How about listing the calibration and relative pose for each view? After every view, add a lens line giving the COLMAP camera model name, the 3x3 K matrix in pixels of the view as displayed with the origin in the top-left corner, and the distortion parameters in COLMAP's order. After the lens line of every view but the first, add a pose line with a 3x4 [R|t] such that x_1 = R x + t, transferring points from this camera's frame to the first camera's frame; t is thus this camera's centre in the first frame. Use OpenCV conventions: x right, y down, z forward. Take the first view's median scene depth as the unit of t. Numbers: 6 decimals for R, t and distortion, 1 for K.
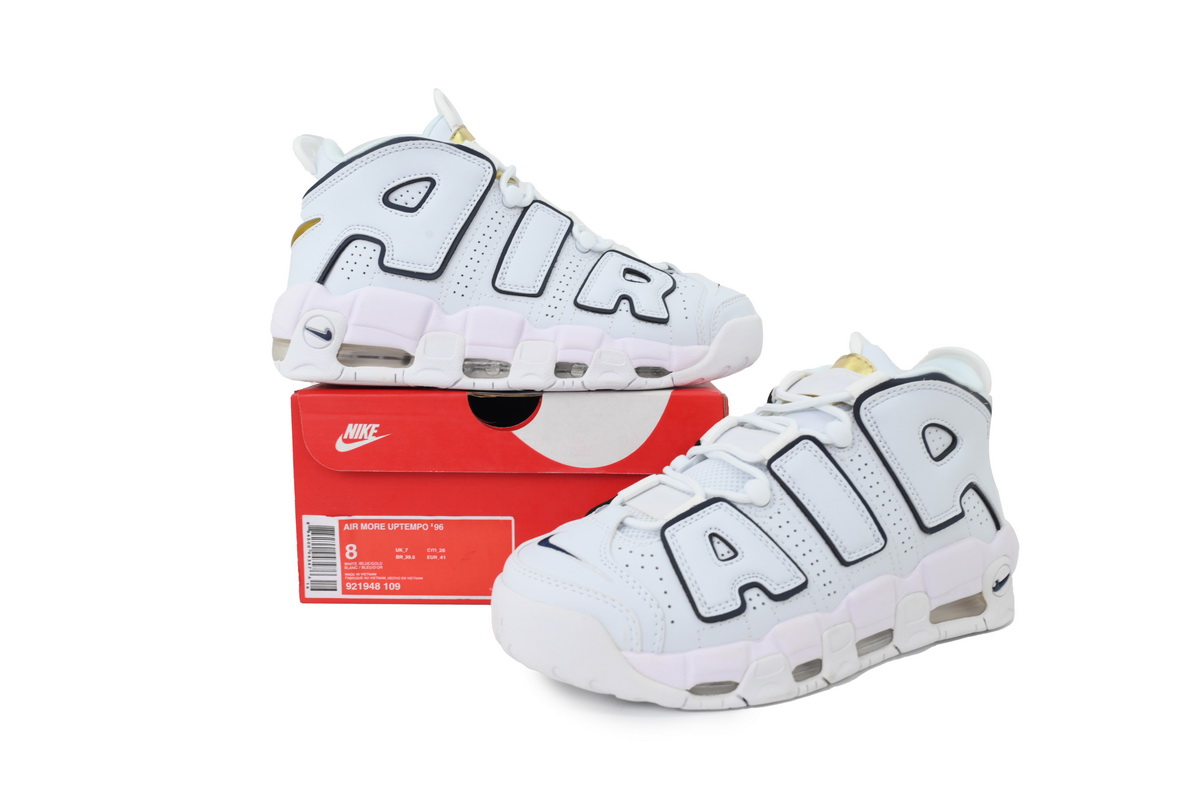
lens RADIAL K [[799.1, 0, 600.0], [0, 799.1, 400.0], [0, 0, 1]] dist [0.001246, 0.000028]
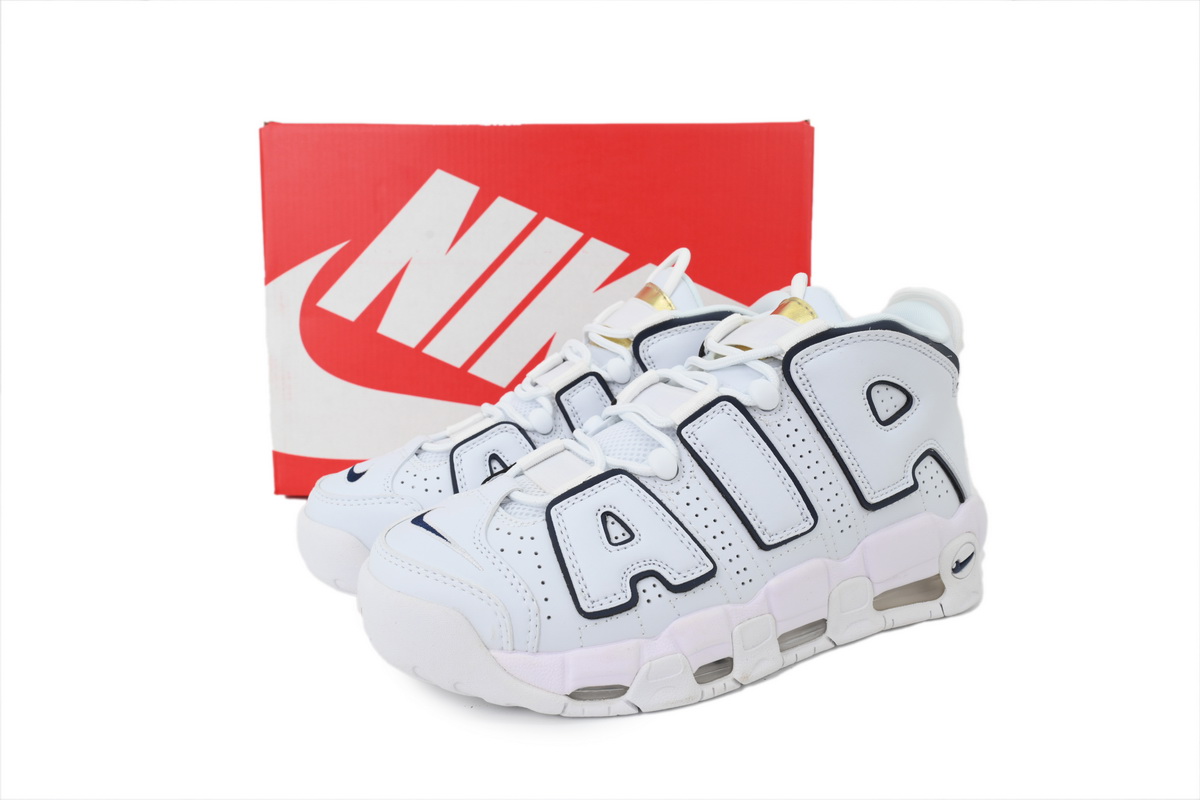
lens RADIAL K [[799.1, 0, 600.0], [0, 799.1, 400.0], [0, 0, 1]] dist [0.001246, 0.000028]
pose [[0.999260, 0.000299, -0.038457, 0.160896], [0.002713, 0.996932, 0.078230, -0.018465], [0.038362, -0.078277, 0.996193, 0.153979]]
